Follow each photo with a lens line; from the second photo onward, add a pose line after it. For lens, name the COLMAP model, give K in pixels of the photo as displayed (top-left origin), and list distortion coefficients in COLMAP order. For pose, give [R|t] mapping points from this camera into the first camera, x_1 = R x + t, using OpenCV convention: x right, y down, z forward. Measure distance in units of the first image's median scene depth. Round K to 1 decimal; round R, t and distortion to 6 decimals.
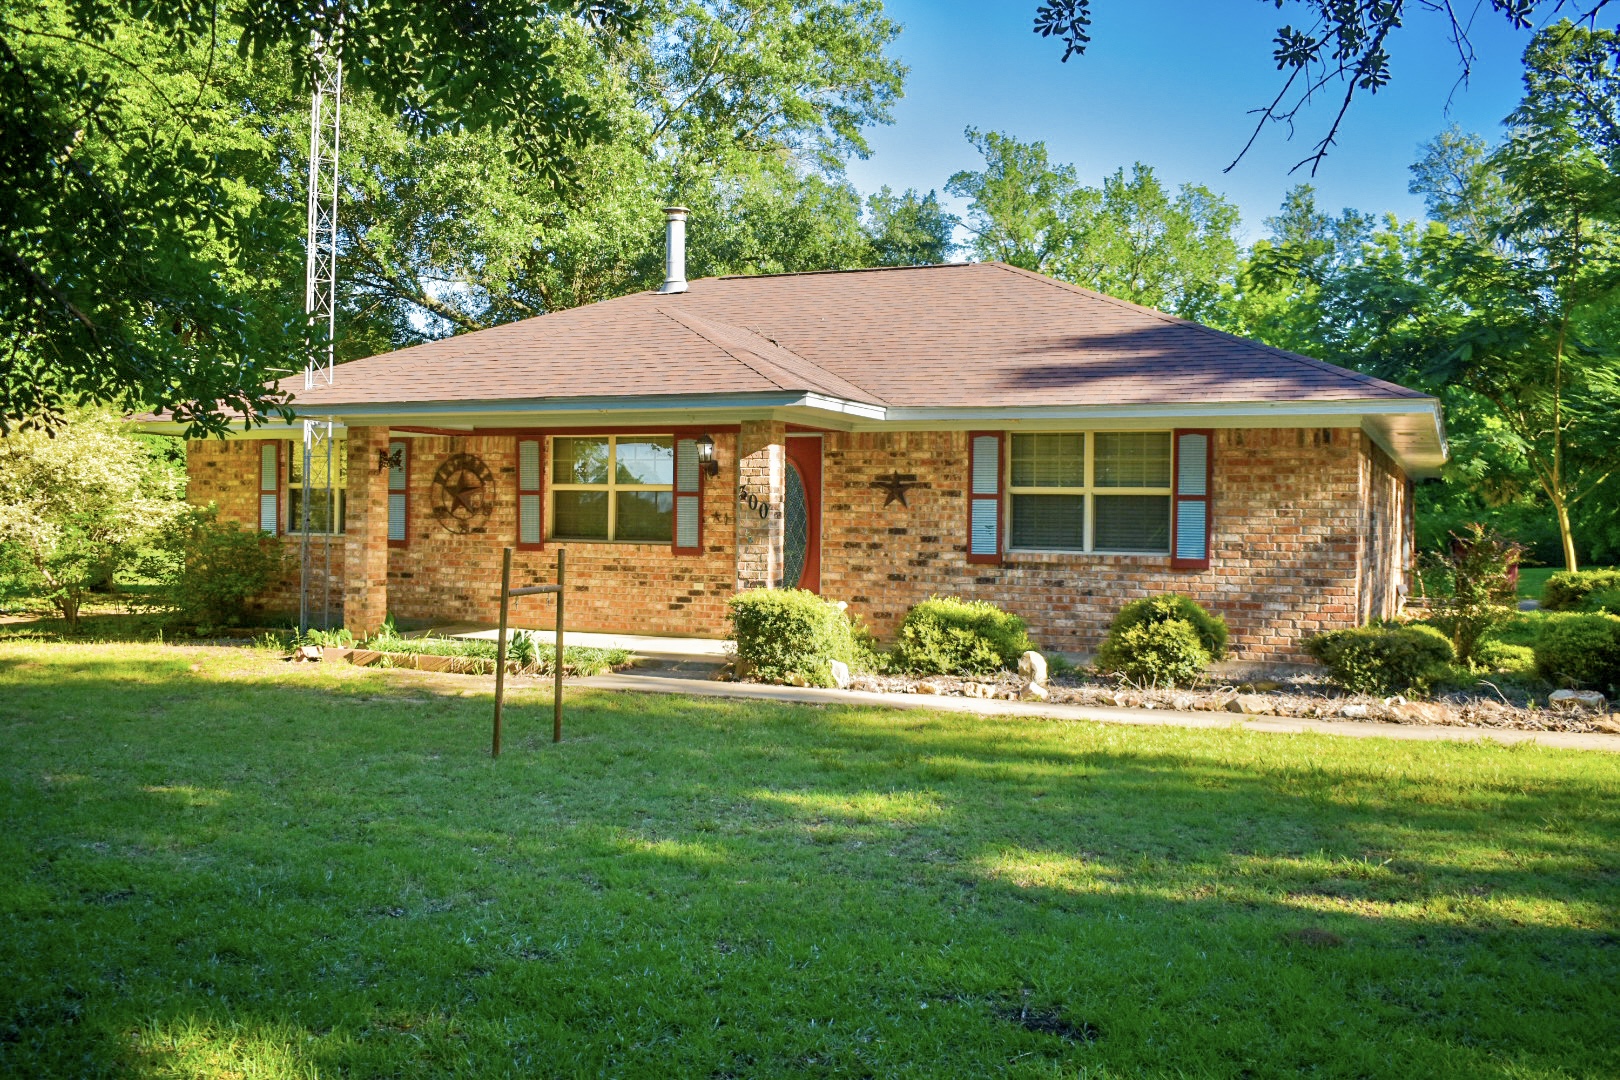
lens RADIAL K [[1496.8, 0, 817.8], [0, 1496.8, 530.2], [0, 0, 1]] dist [-0.079047, 0.000000]
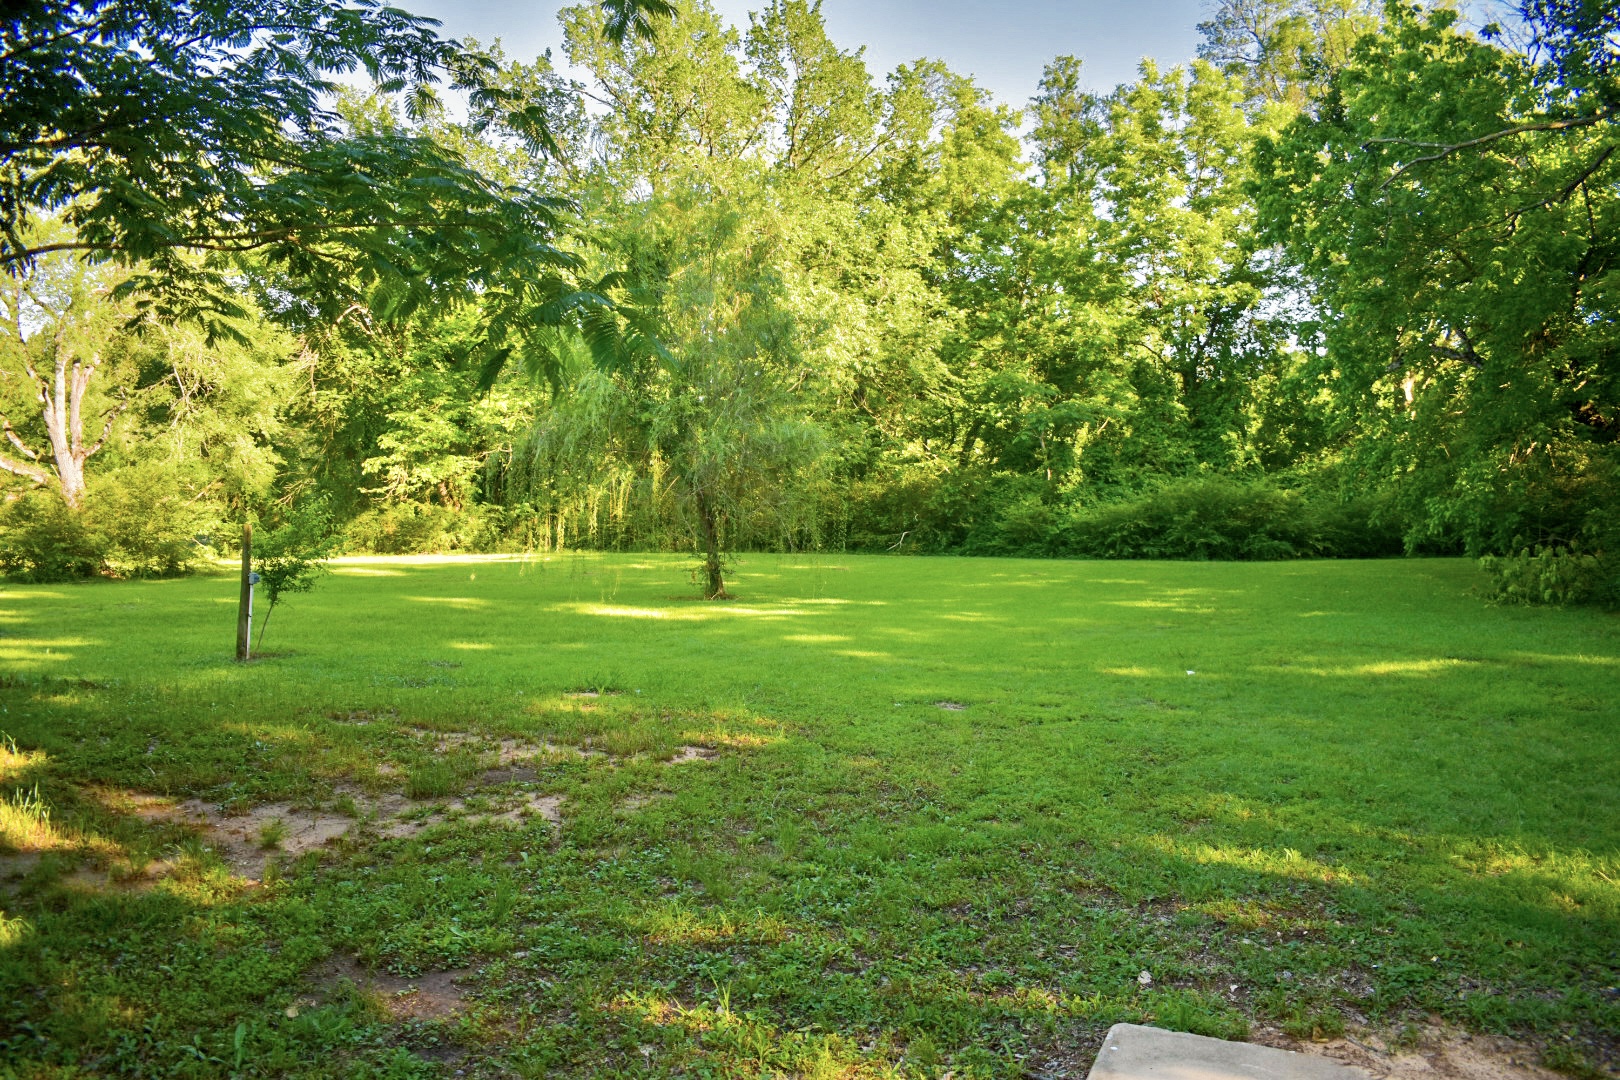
lens RADIAL K [[1266.3, 0, 811.9], [0, 1266.3, 542.3], [0, 0, 1]] dist [-0.097205, 0.013339]
pose [[0.999996, 0.000759, 0.002806, 0.965582], [-0.000856, 0.999394, 0.034811, -0.003671], [-0.002778, -0.034813, 0.999390, 1.684448]]
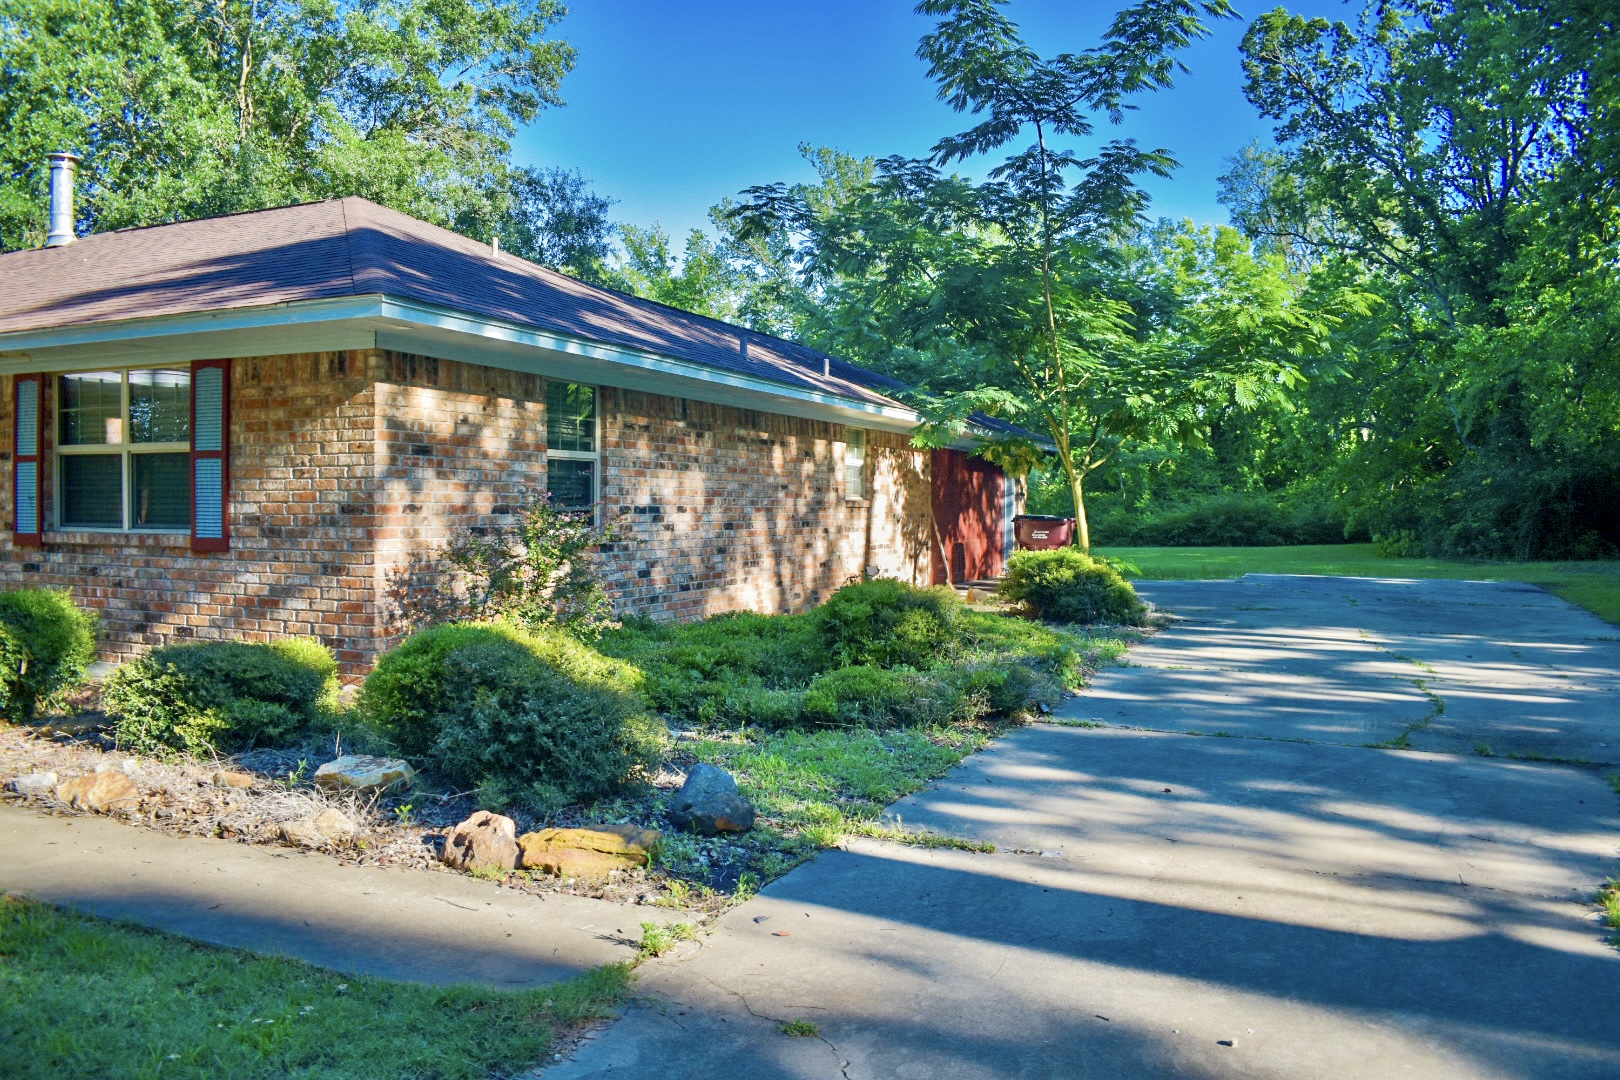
lens RADIAL K [[1266.3, 0, 814.2], [0, 1266.3, 543.7], [0, 0, 1]] dist [-0.097205, 0.013339]
pose [[0.999976, -0.006432, 0.002627, 0.476812], [0.006373, 0.999741, 0.021845, 0.009407], [-0.002766, -0.021827, 0.999758, 0.340837]]
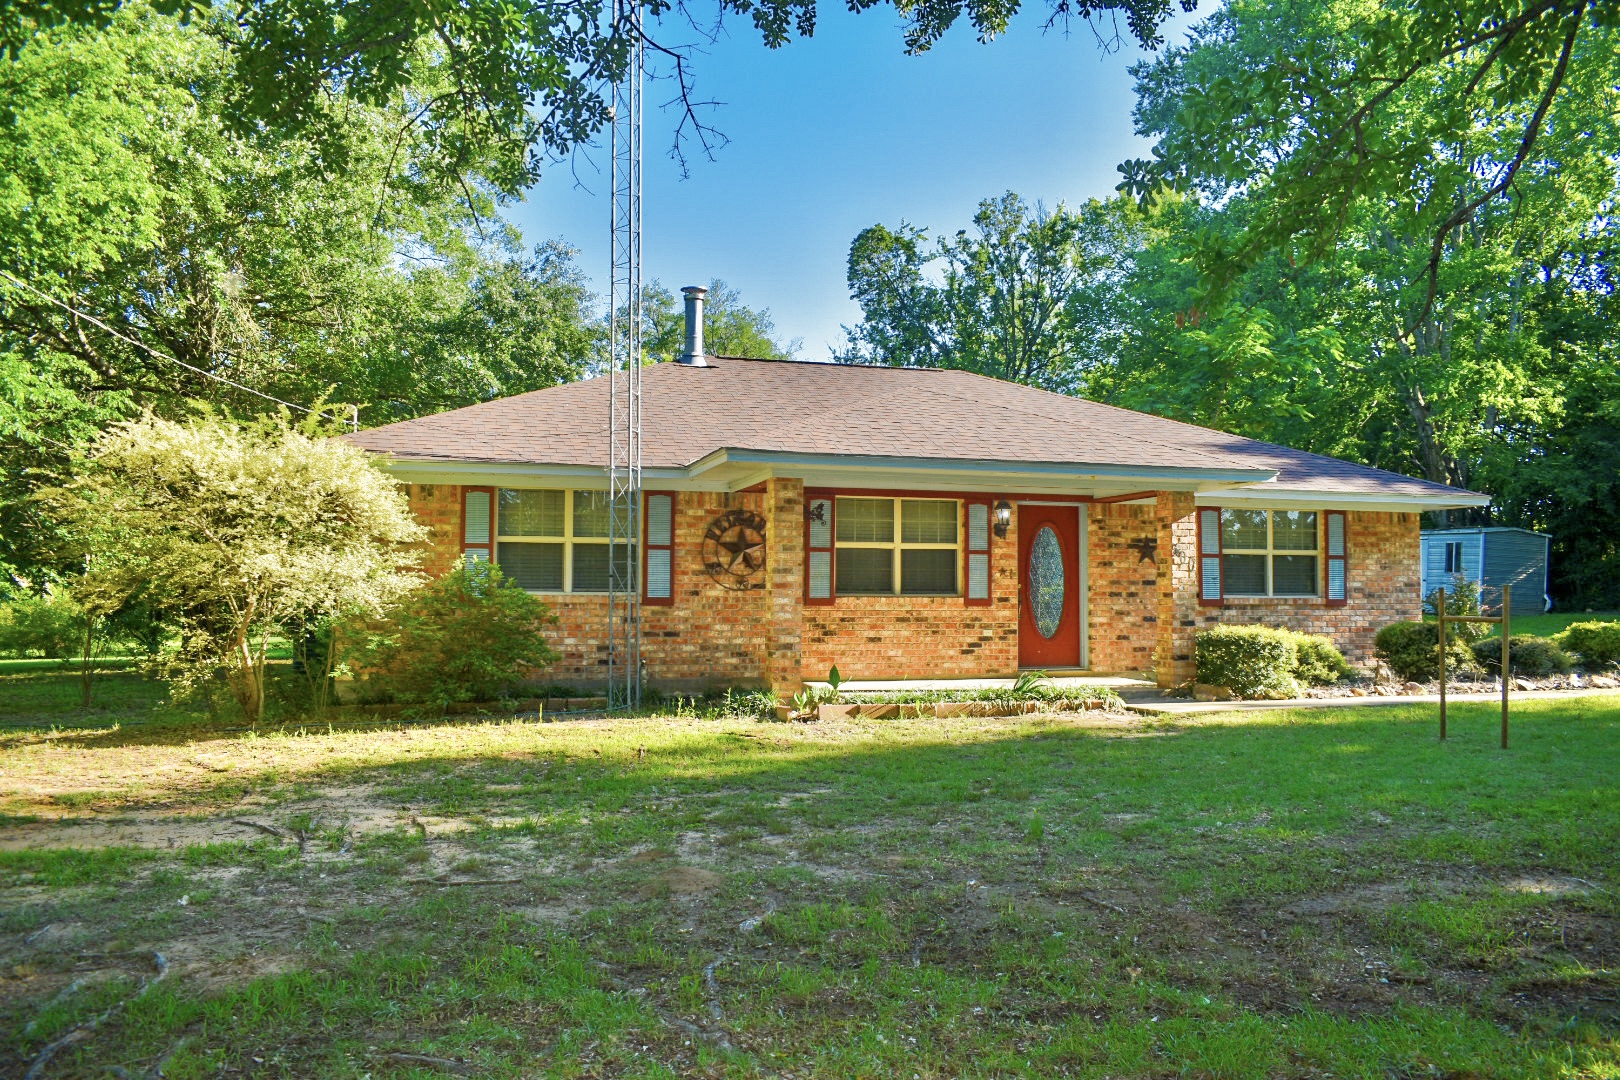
lens RADIAL K [[1266.3, 0, 819.4], [0, 1266.3, 549.1], [0, 0, 1]] dist [-0.097205, 0.013339]
pose [[0.759565, 0.013530, 0.650290, -0.812908], [0.013118, 0.999262, -0.036113, 0.006748], [-0.650299, 0.035961, 0.758827, 0.349537]]
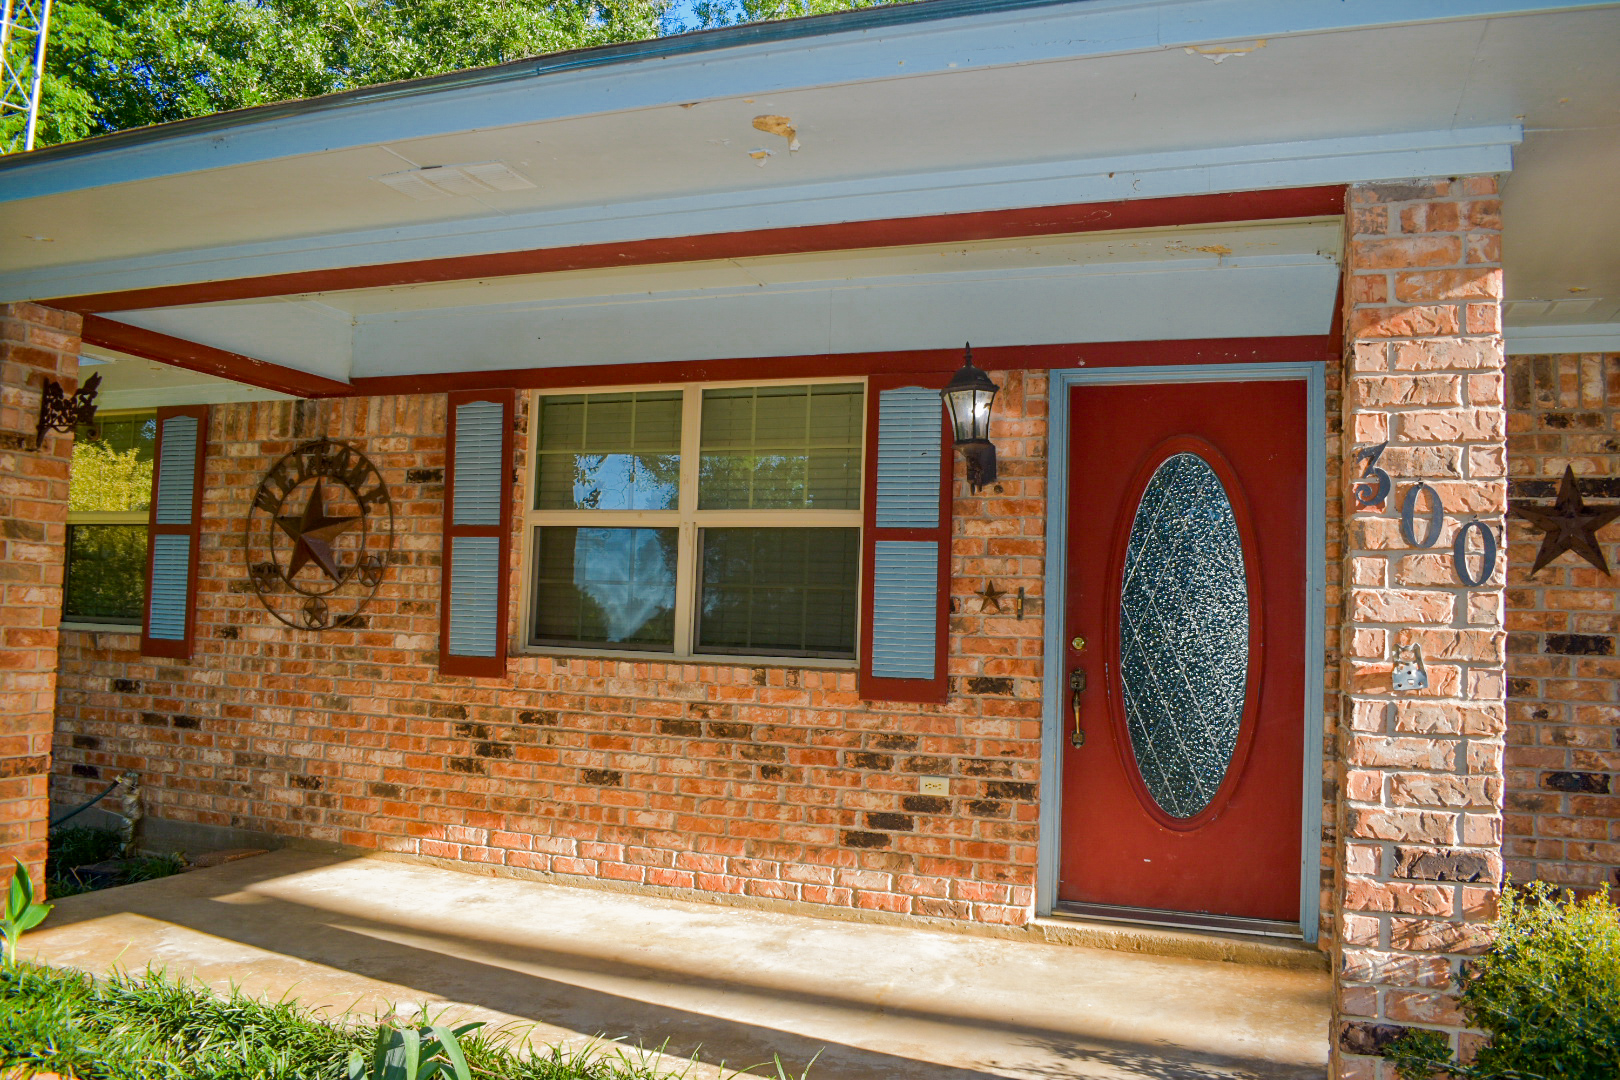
lens RADIAL K [[1266.3, 0, 811.0], [0, 1266.3, 548.0], [0, 0, 1]] dist [-0.097205, 0.013339]
pose [[0.998090, 0.023268, 0.057219, -0.129445], [-0.019248, 0.997373, -0.069831, 0.001499], [-0.058694, 0.068597, 0.995916, 0.696106]]
